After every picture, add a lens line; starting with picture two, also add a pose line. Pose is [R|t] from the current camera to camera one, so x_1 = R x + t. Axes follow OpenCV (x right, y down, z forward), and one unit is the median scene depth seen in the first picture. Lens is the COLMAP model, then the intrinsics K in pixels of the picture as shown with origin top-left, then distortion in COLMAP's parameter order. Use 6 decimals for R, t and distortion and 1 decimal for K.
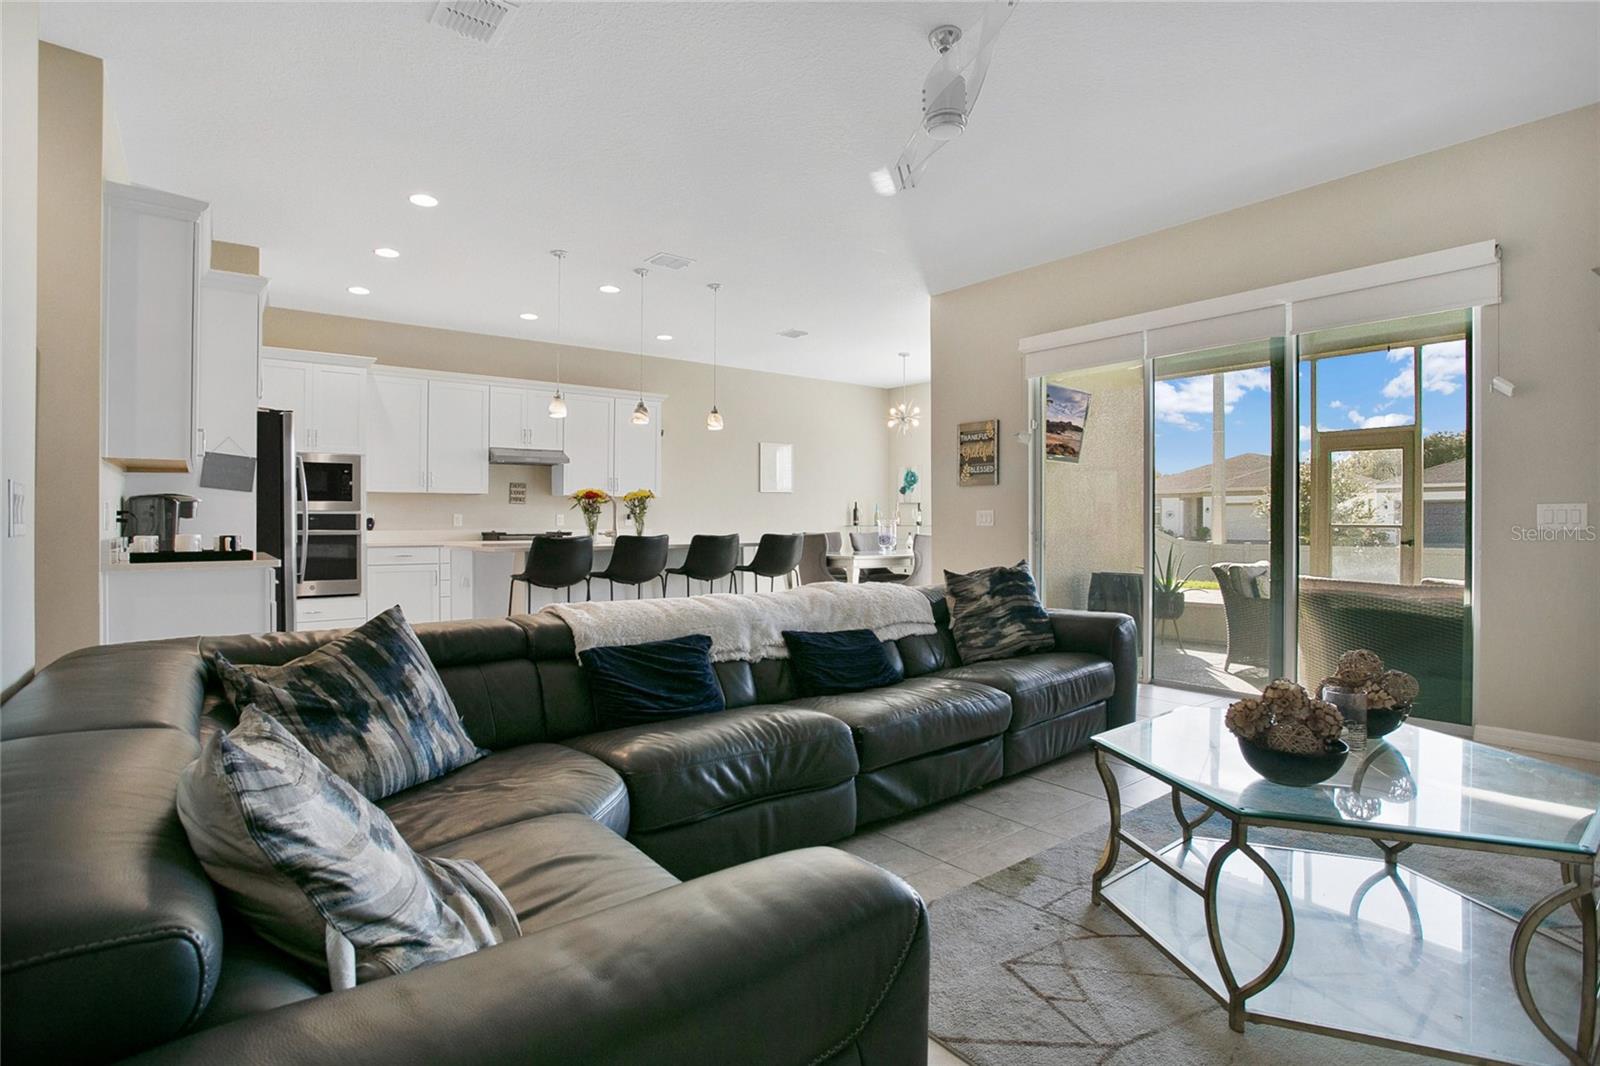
lens RADIAL K [[781.8, 0, 773.0], [0, 781.8, 530.7], [0, 0, 1]] dist [0.000795, 0.000055]
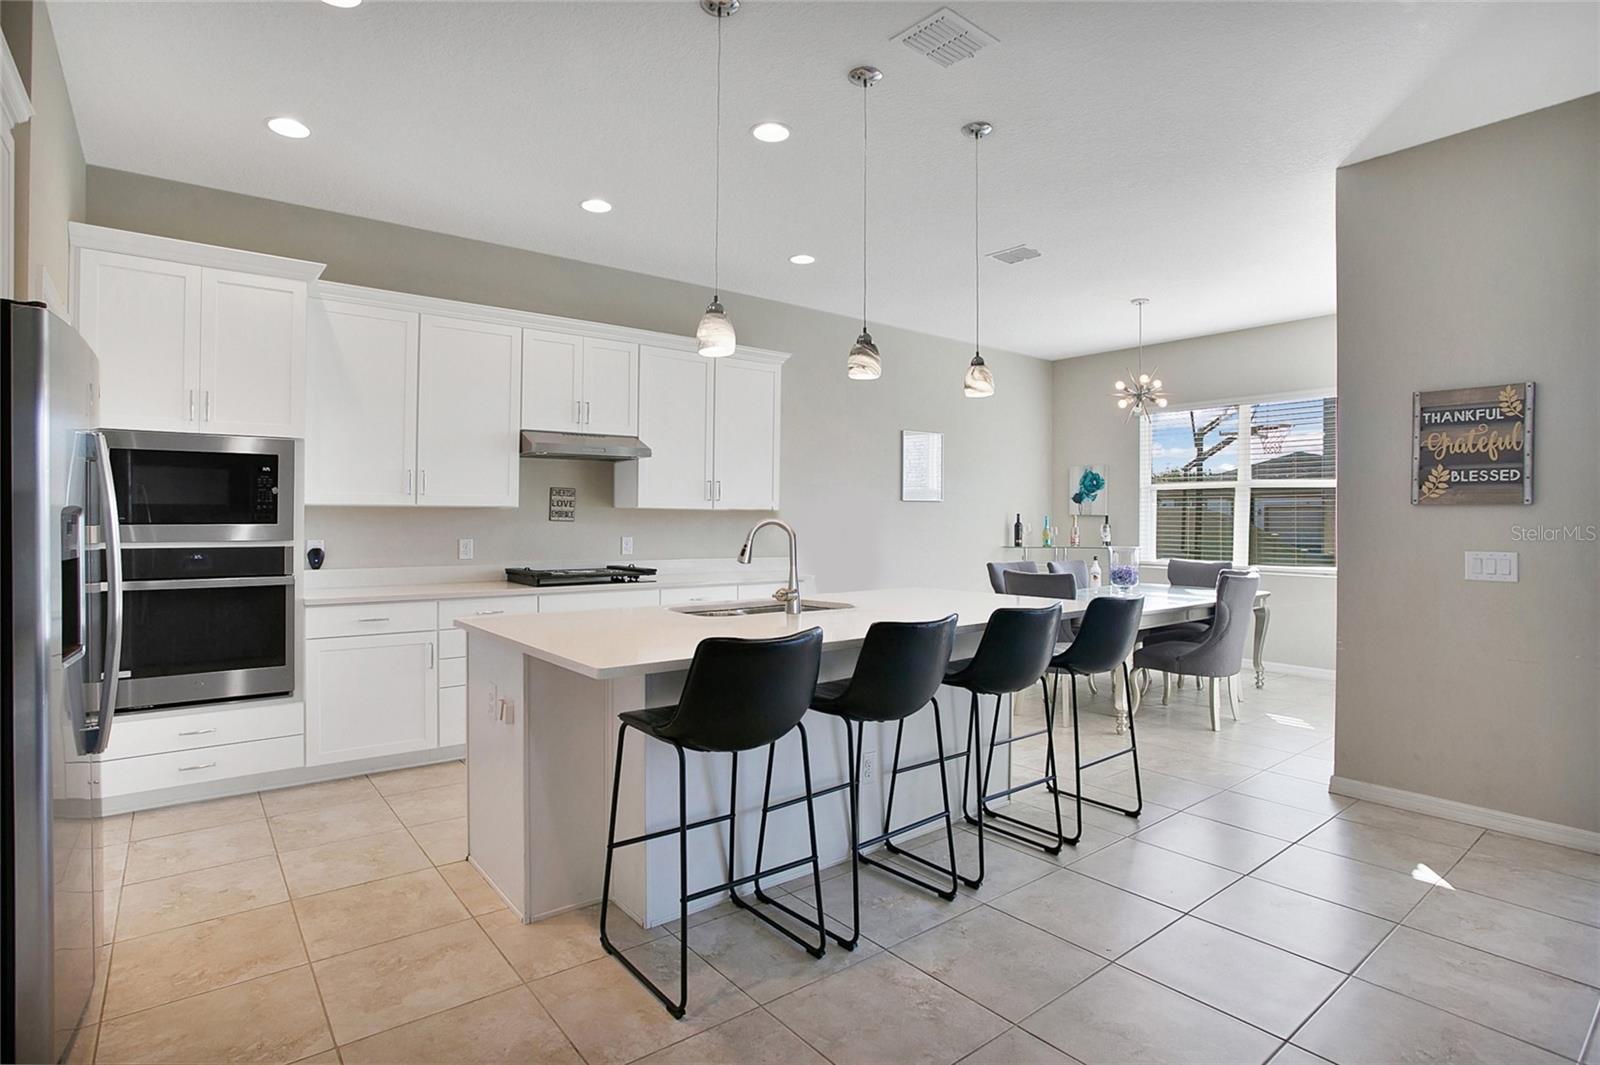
lens RADIAL K [[795.5, 0, 806.6], [0, 795.5, 524.3], [0, 0, 1]] dist [-0.003716, -0.000118]
pose [[0.998854, 0.004603, 0.047643, -0.194106], [-0.004423, 0.999983, -0.003867, -0.036455], [-0.047660, 0.003652, 0.998857, 0.425727]]
